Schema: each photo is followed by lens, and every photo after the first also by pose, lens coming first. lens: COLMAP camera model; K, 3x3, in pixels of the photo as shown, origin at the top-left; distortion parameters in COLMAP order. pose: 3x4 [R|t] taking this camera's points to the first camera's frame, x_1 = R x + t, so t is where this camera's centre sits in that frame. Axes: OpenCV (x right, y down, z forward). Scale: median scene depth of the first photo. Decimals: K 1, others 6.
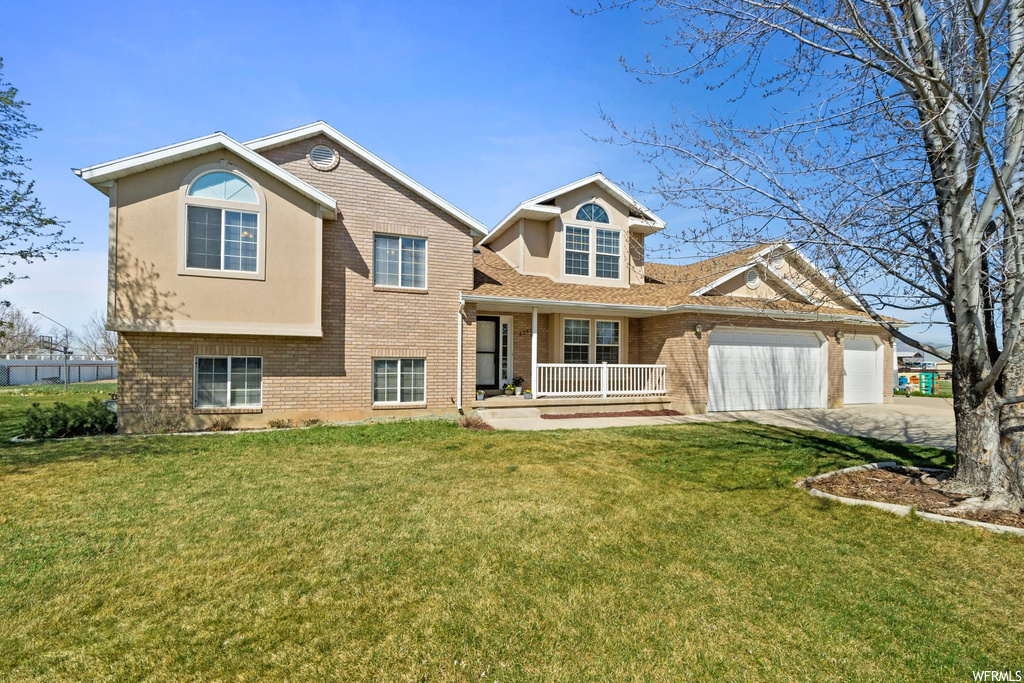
lens RADIAL K [[443.5, 0, 503.9], [0, 443.5, 357.5], [0, 0, 1]] dist [0.003067, 0.000012]
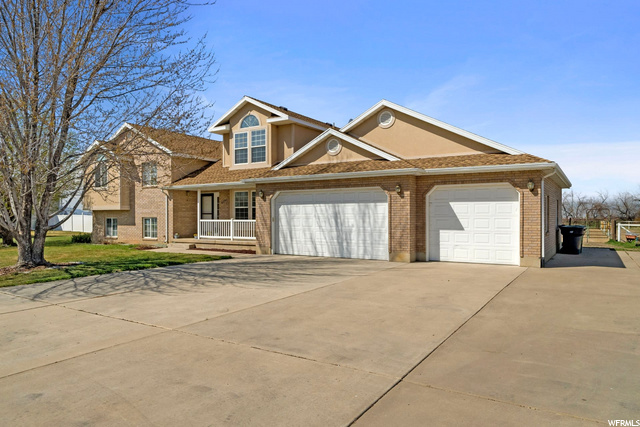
lens RADIAL K [[431.2, 0, 318.5], [0, 431.2, 216.8], [0, 0, 1]] dist [-0.002770, 0.002770]
pose [[0.607980, -0.012424, -0.793855, 1.549999], [0.014034, 0.999890, -0.004900, 0.015595], [0.793828, -0.008162, 0.608087, 0.282919]]
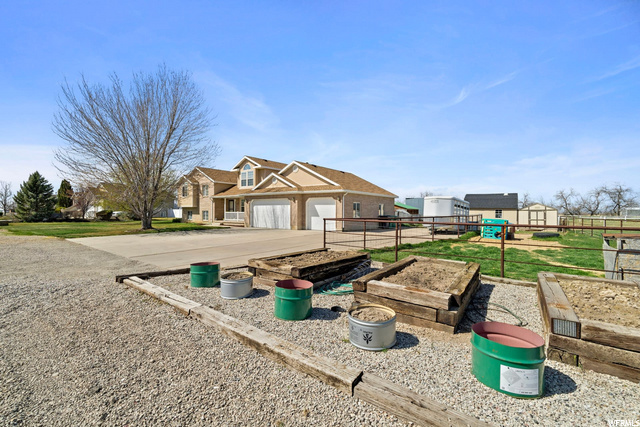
lens RADIAL K [[277.2, 0, 323.3], [0, 277.2, 212.3], [0, 0, 1]] dist [0.003067, 0.000012]
pose [[0.548577, -0.005717, -0.836081, 2.308958], [0.007302, 0.999971, -0.002046, 0.025976], [0.836068, -0.004982, 0.548603, 0.331873]]
